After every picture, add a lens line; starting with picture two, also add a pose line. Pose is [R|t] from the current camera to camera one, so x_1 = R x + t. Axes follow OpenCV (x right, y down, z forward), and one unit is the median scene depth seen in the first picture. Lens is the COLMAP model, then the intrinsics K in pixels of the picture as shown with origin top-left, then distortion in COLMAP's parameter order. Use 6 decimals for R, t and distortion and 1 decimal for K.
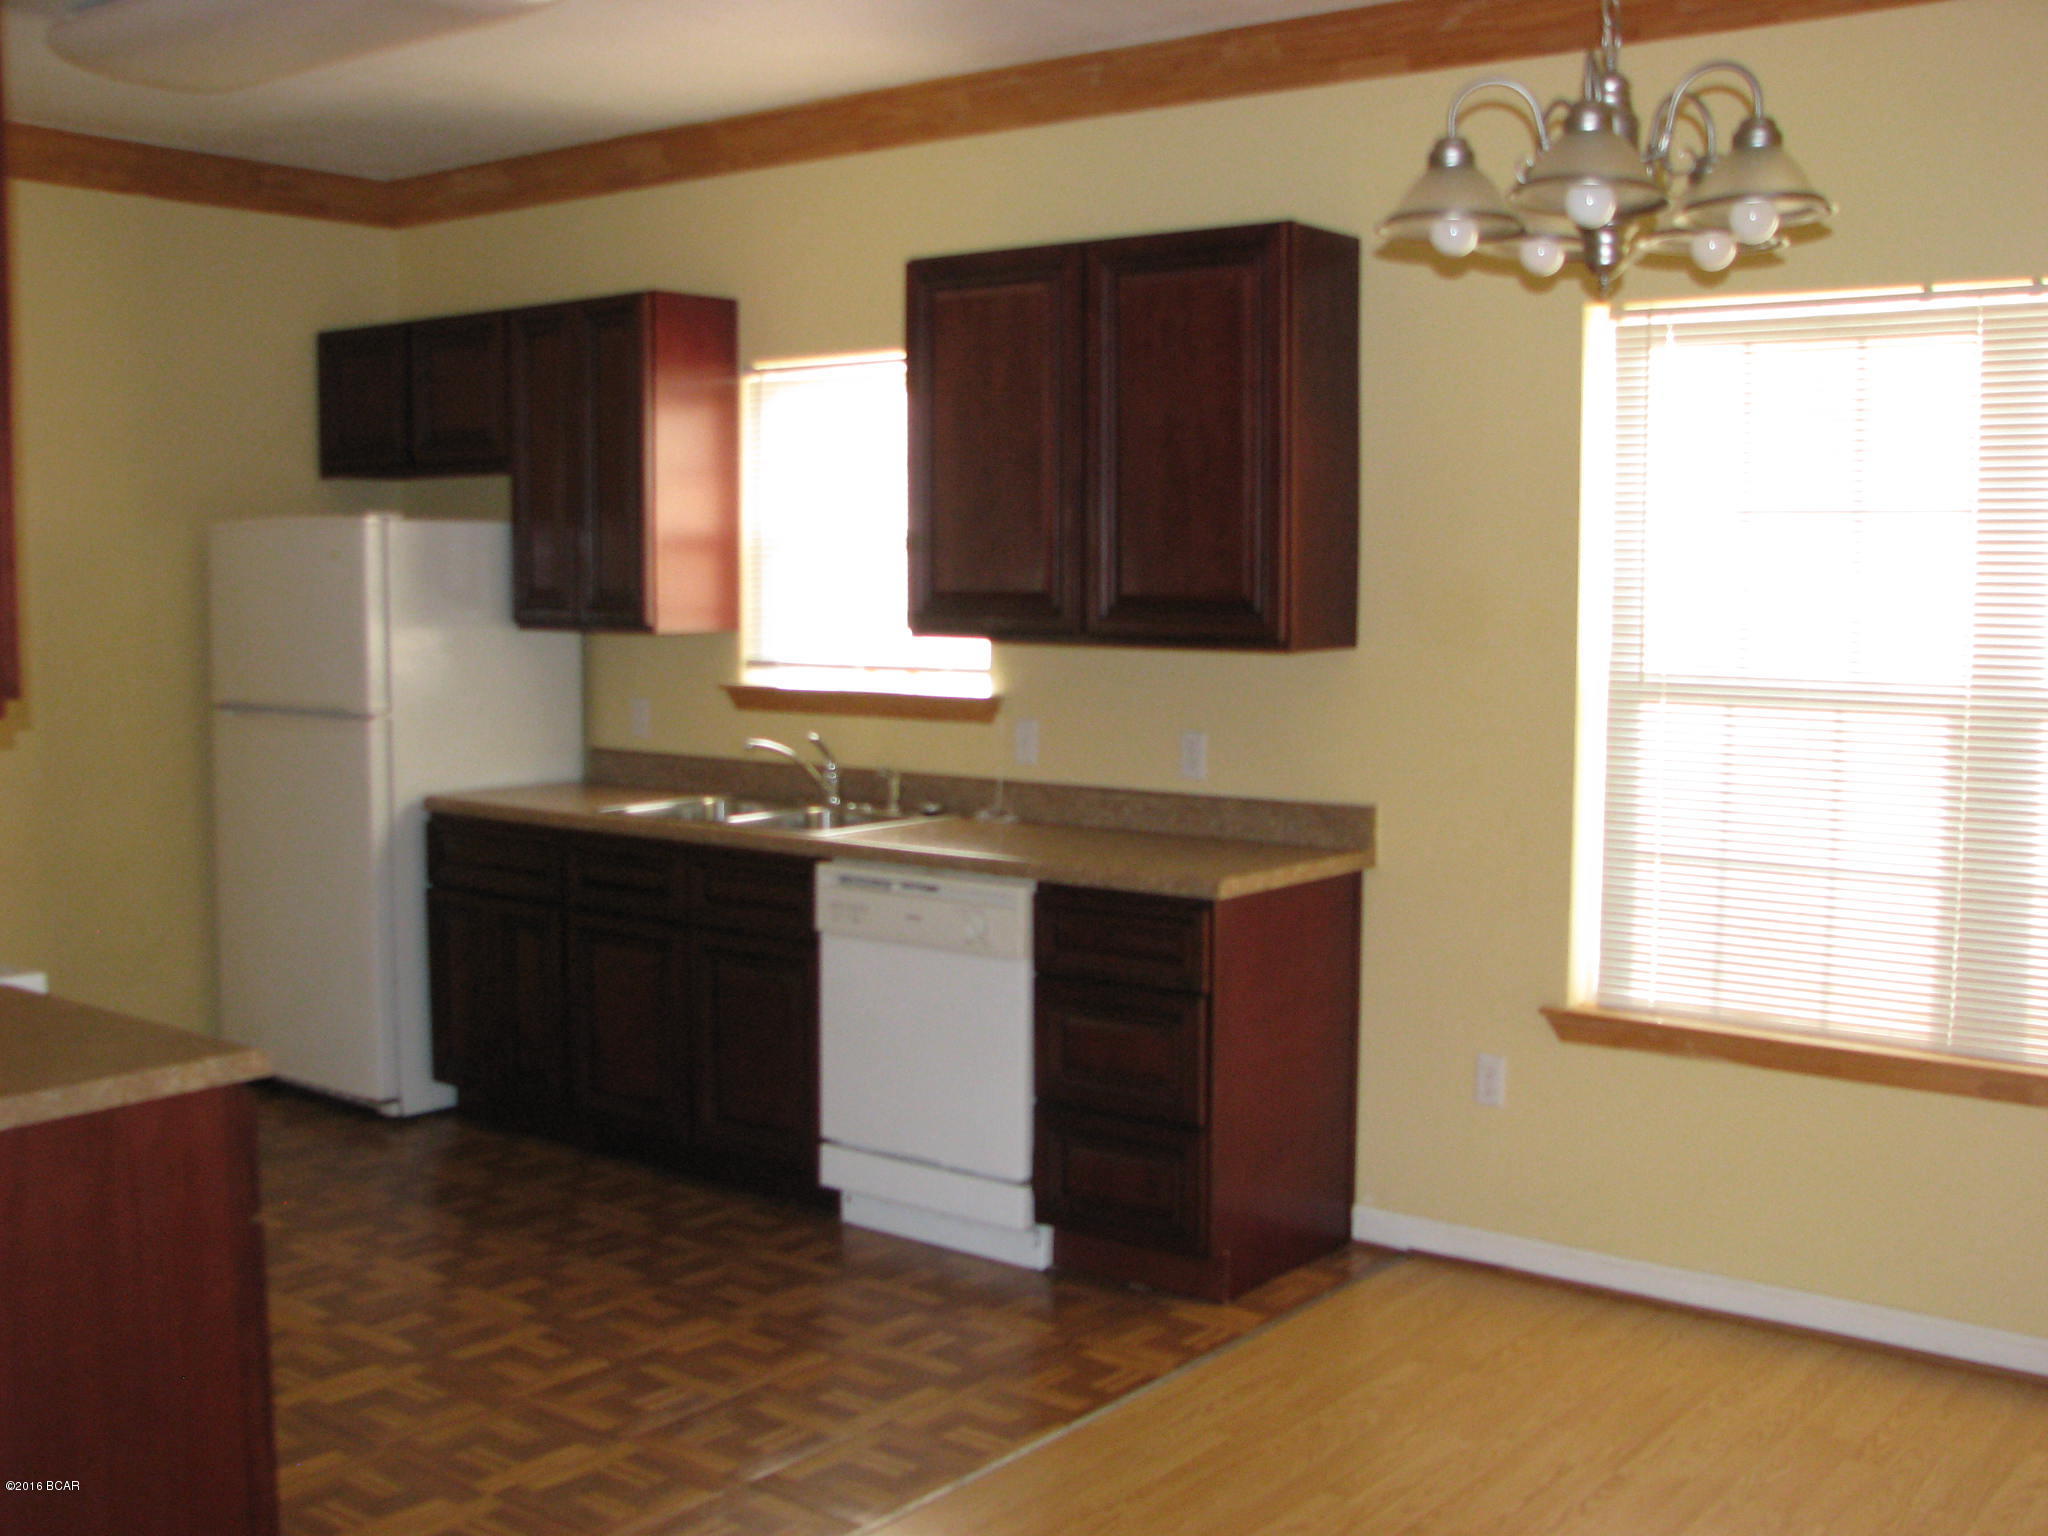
lens RADIAL K [[2199.6, 0, 1024.0], [0, 2199.6, 768.0], [0, 0, 1]] dist [-0.080305, -0.008641]
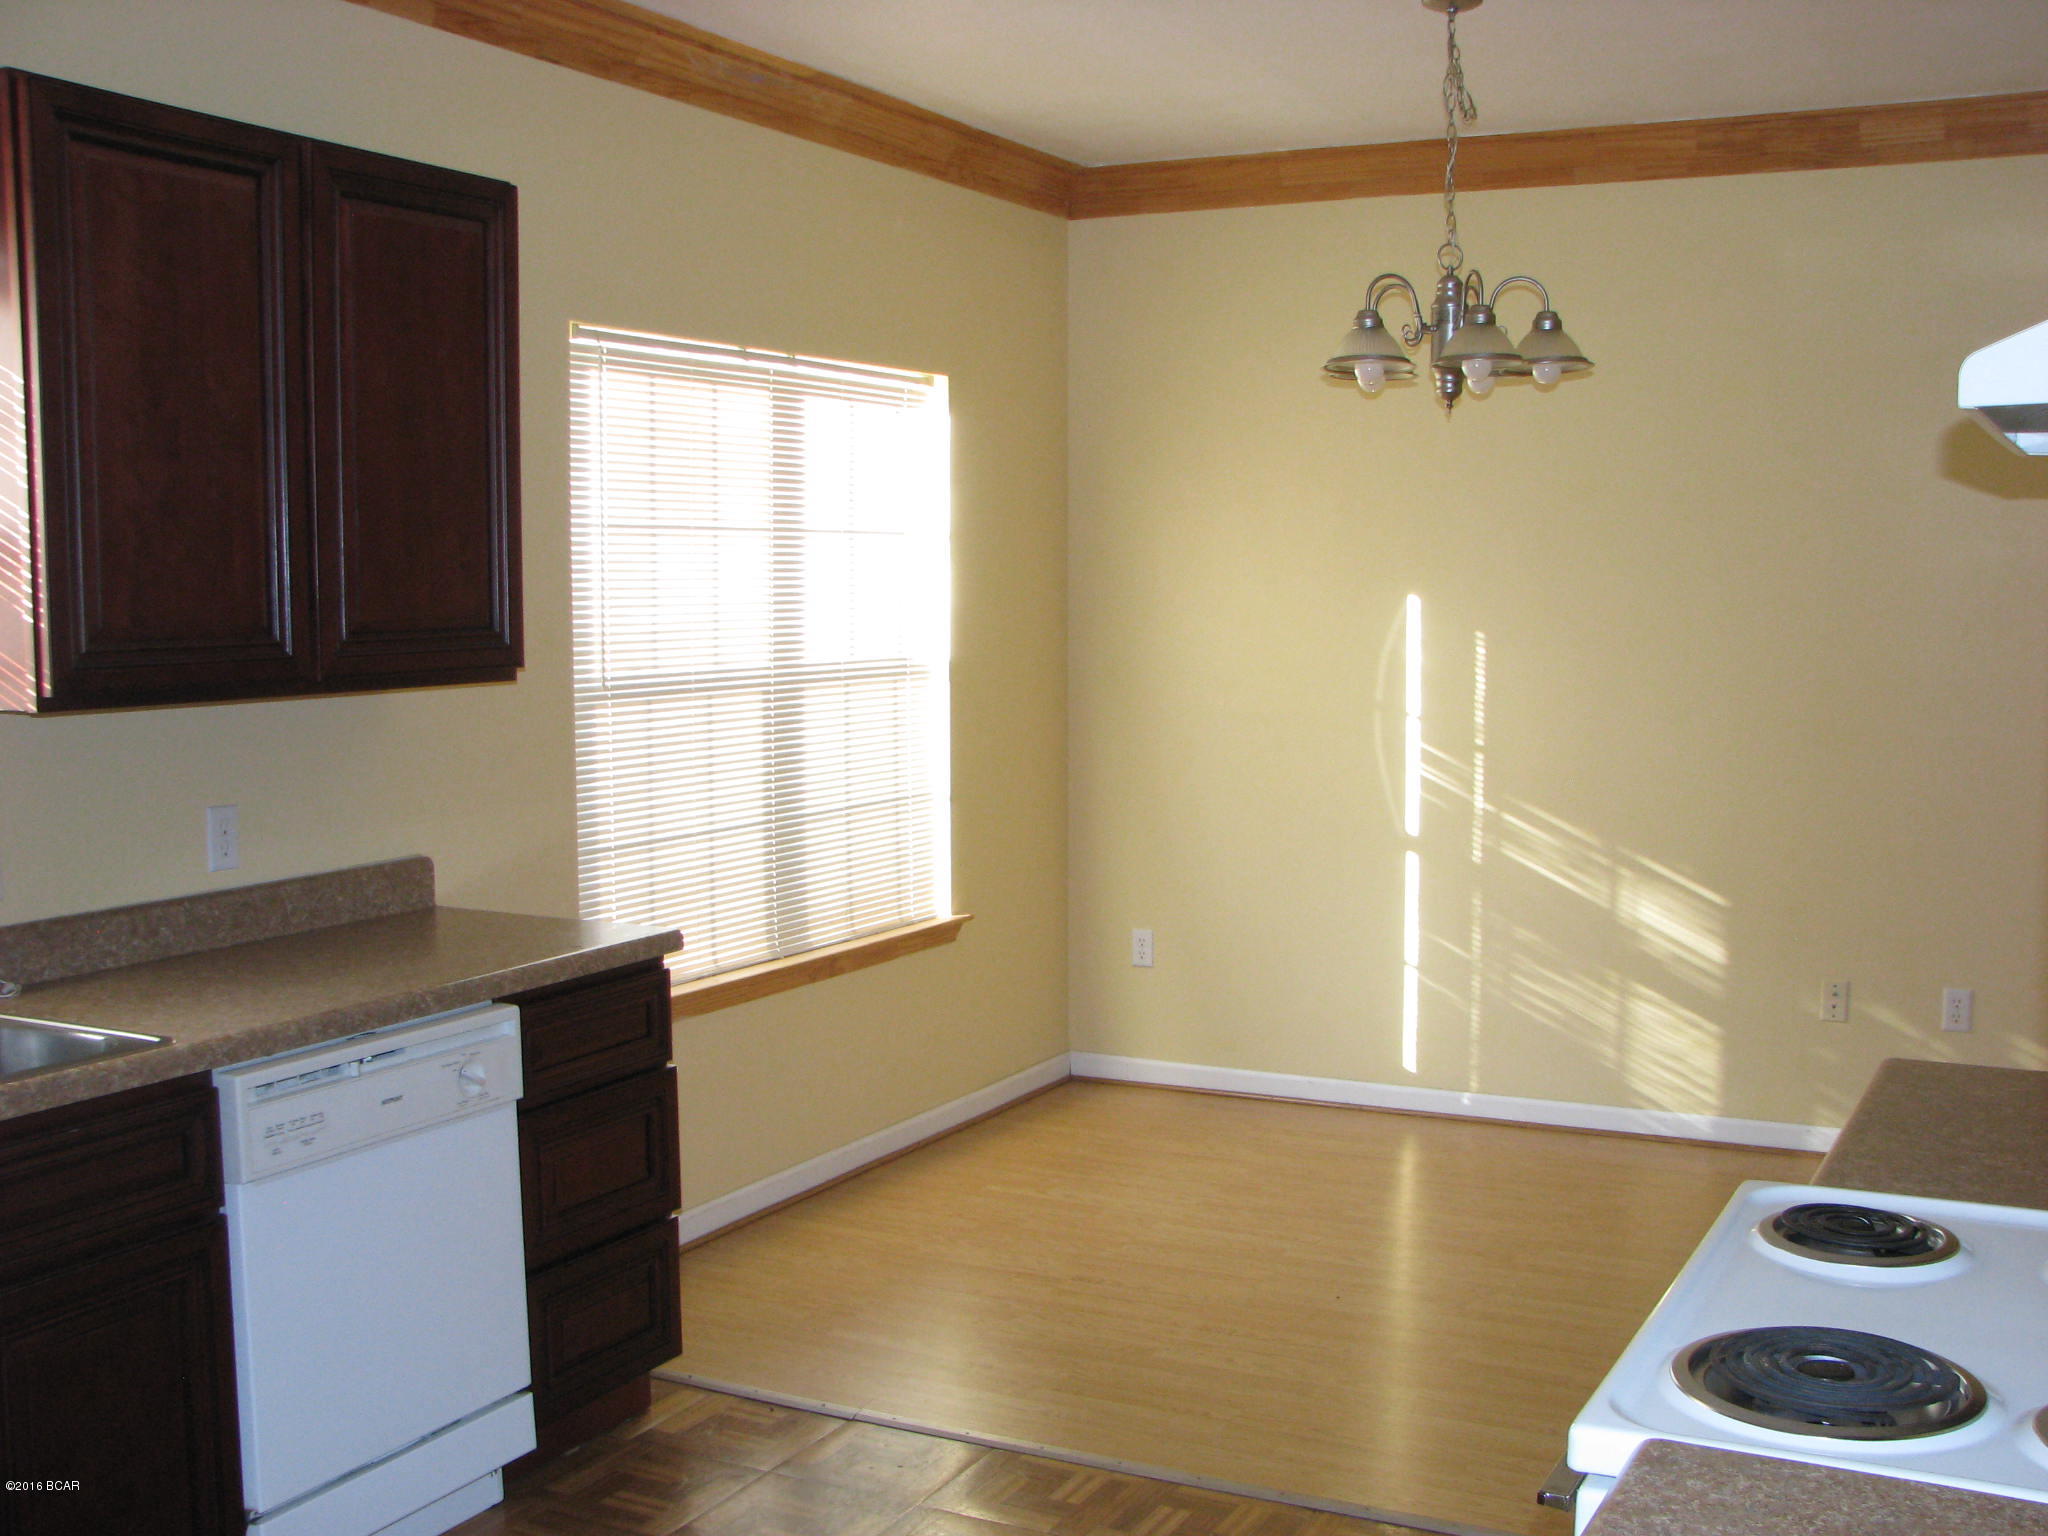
lens RADIAL K [[2314.3, 0, 1024.0], [0, 2314.3, 768.0], [0, 0, 1]] dist [-0.186817, 0.372256]
pose [[-0.186258, -0.084363, 0.978872, -0.896070], [0.094354, 0.990166, 0.103289, -0.102320], [-0.977960, 0.111599, -0.176466, 1.072024]]
